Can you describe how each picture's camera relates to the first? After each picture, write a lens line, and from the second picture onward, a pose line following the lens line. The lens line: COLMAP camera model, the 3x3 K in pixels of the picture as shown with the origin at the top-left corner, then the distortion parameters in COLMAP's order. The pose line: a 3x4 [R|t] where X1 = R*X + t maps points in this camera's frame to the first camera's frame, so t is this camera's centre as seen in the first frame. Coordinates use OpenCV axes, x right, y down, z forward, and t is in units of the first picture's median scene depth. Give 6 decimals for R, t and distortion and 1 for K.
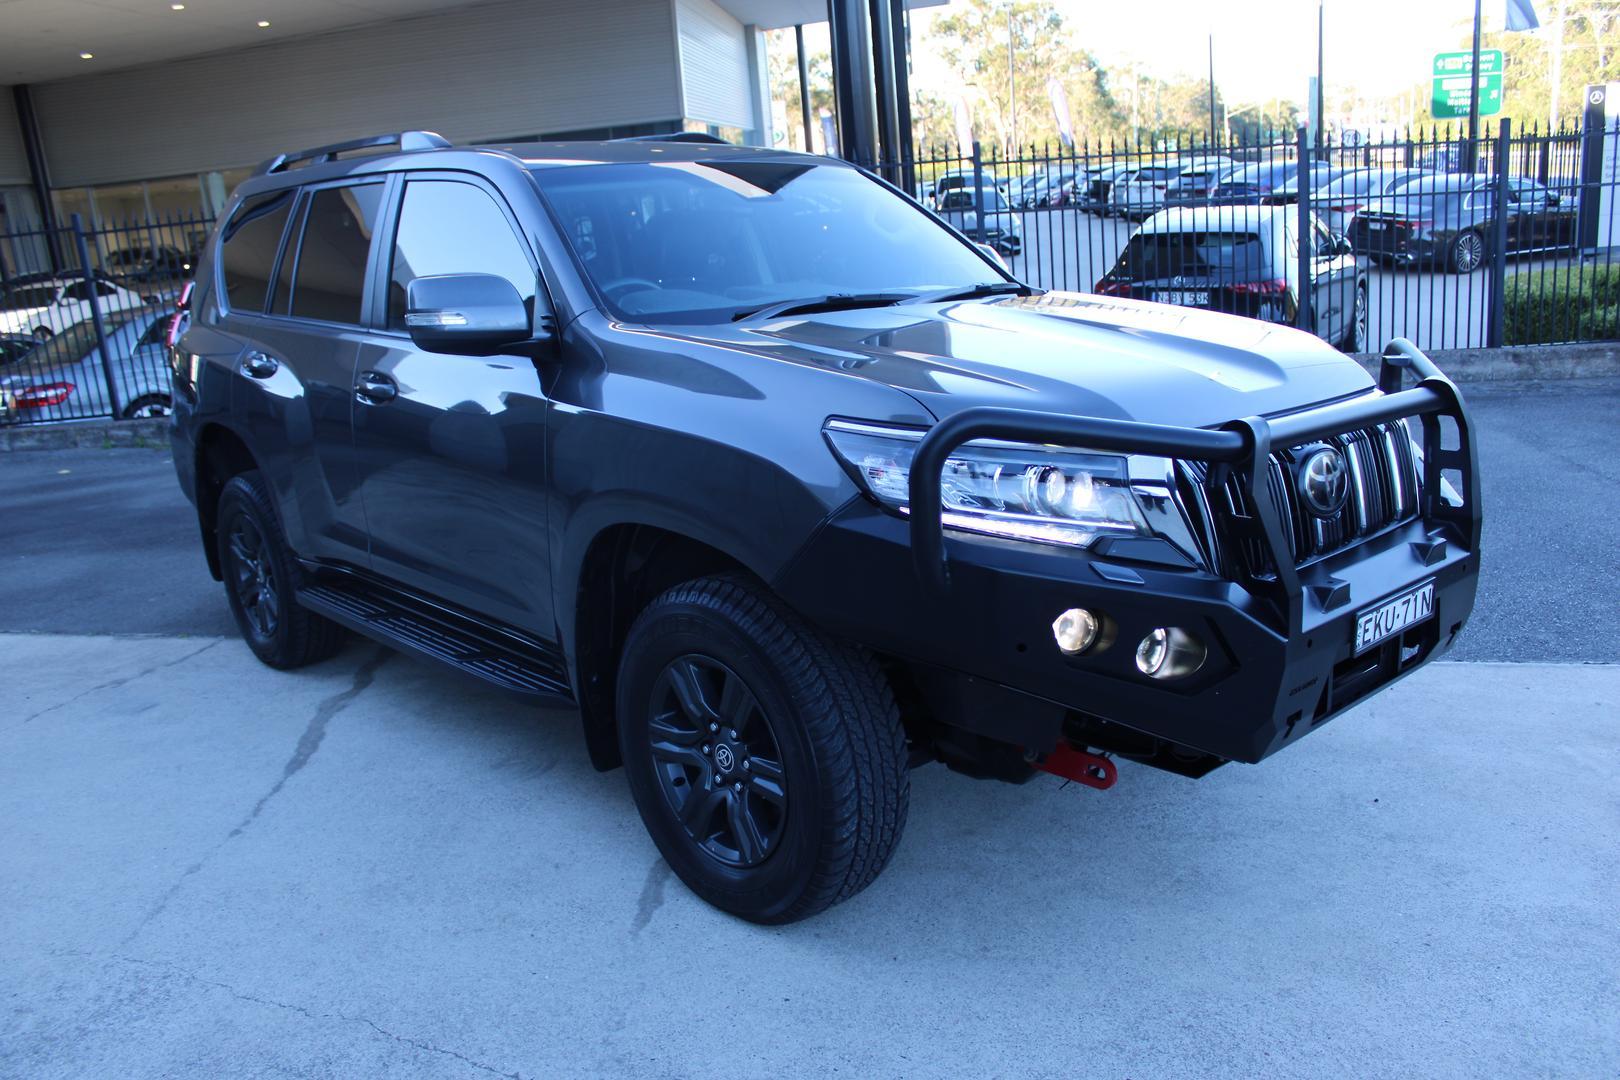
lens RADIAL K [[1345.4, 0, 810.7], [0, 1345.4, 516.4], [0, 0, 1]] dist [-0.163966, 0.143262]
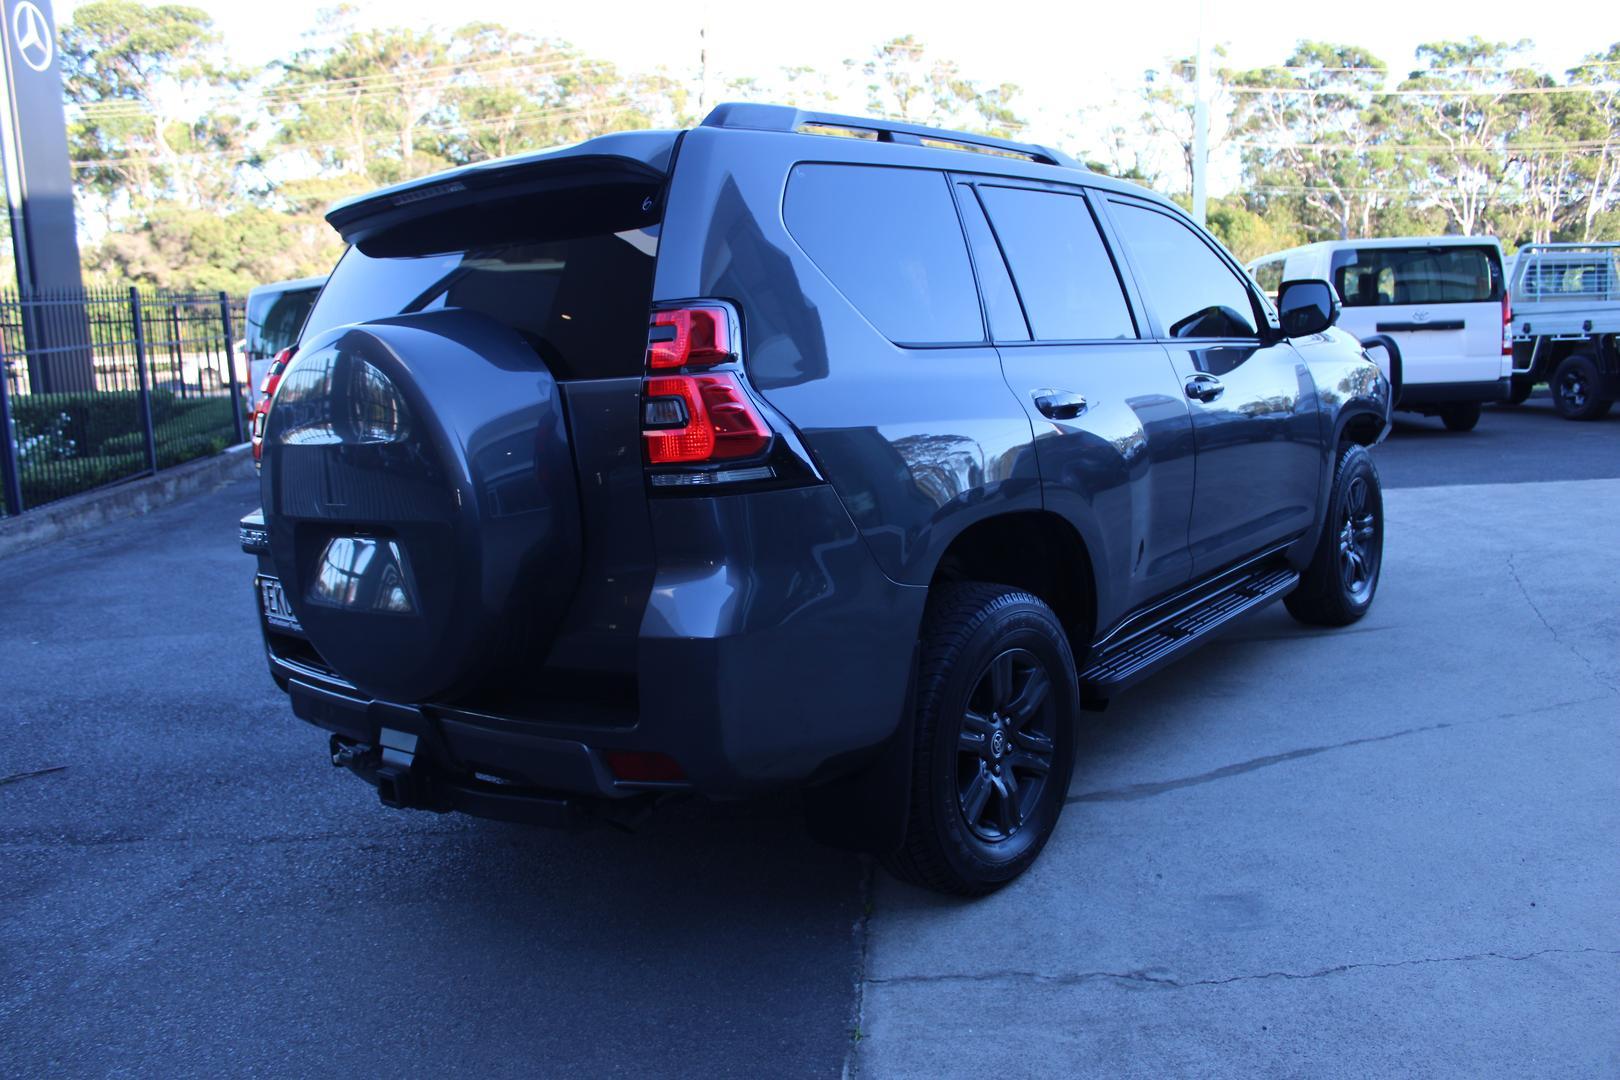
lens RADIAL K [[1345.4, 0, 810.7], [0, 1345.4, 516.4], [0, 0, 1]] dist [-0.163966, 0.143262]
pose [[-0.152119, -0.085688, 0.984641, -1.189233], [0.278877, 0.952034, 0.125935, -0.195921], [-0.948202, 0.293750, -0.120926, 1.291385]]
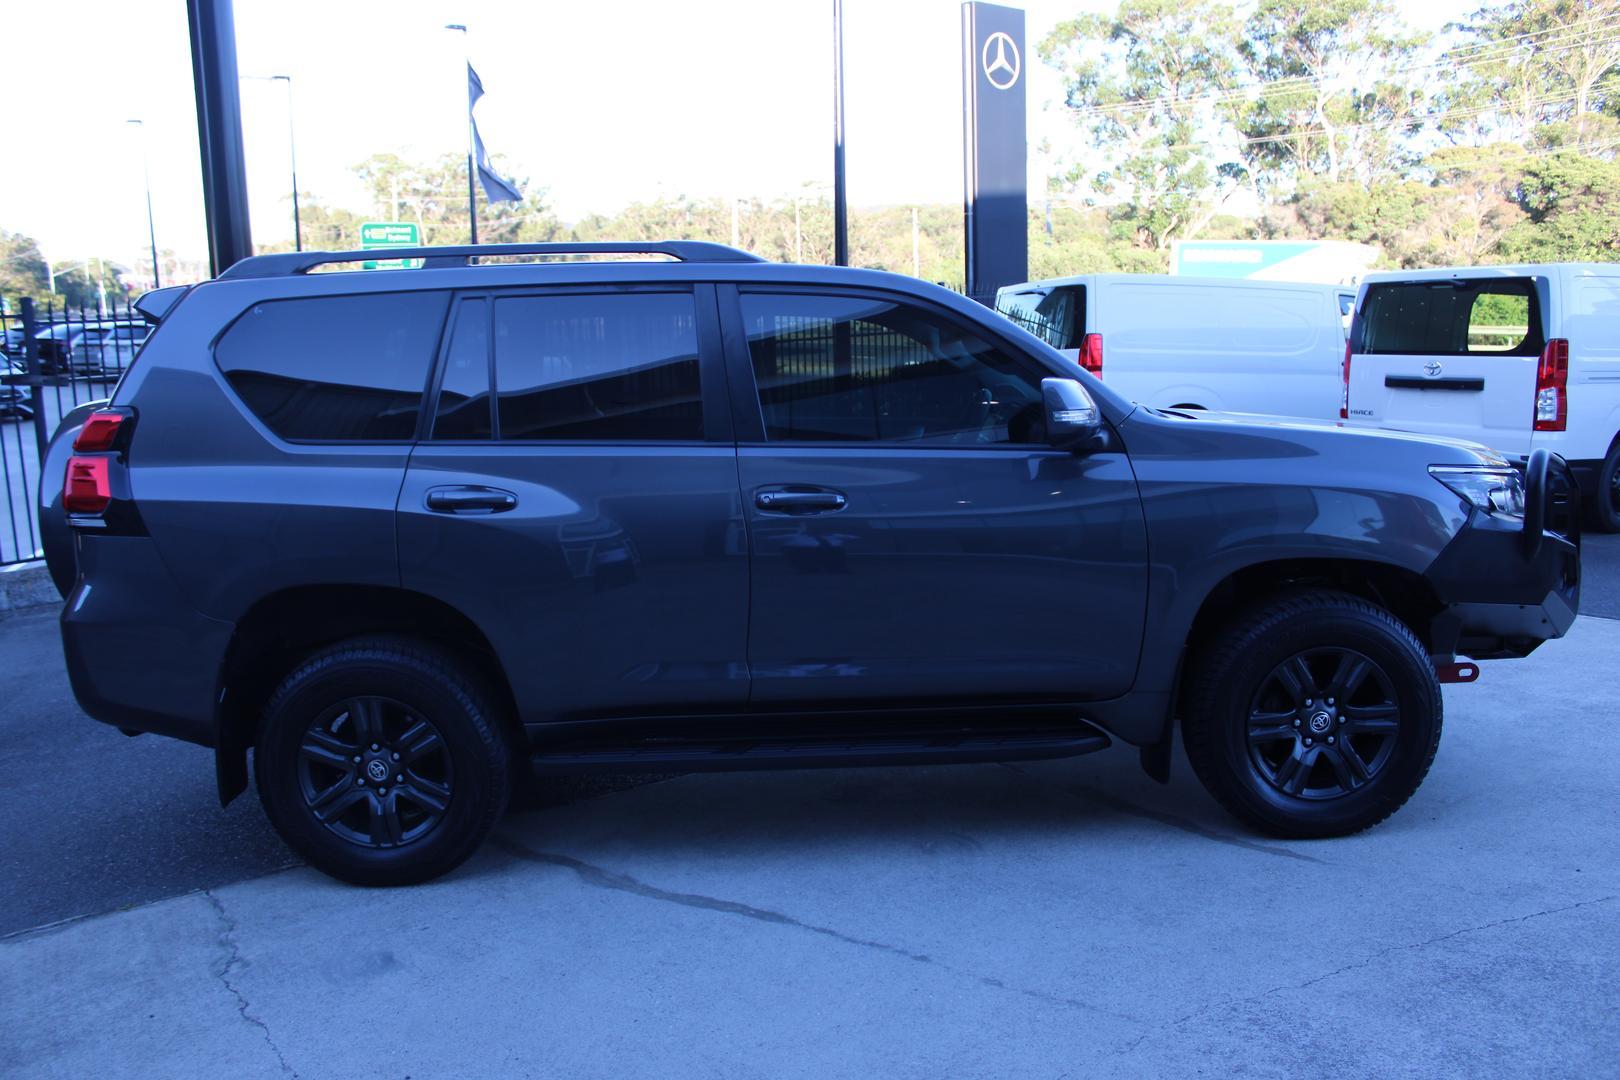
lens RADIAL K [[1345.4, 0, 810.7], [0, 1345.4, 516.4], [0, 0, 1]] dist [-0.163966, 0.143262]
pose [[0.667350, -0.069169, 0.741526, -0.936645], [0.158256, 0.986109, -0.050441, -0.029591], [-0.727736, 0.151013, 0.669026, 0.292124]]
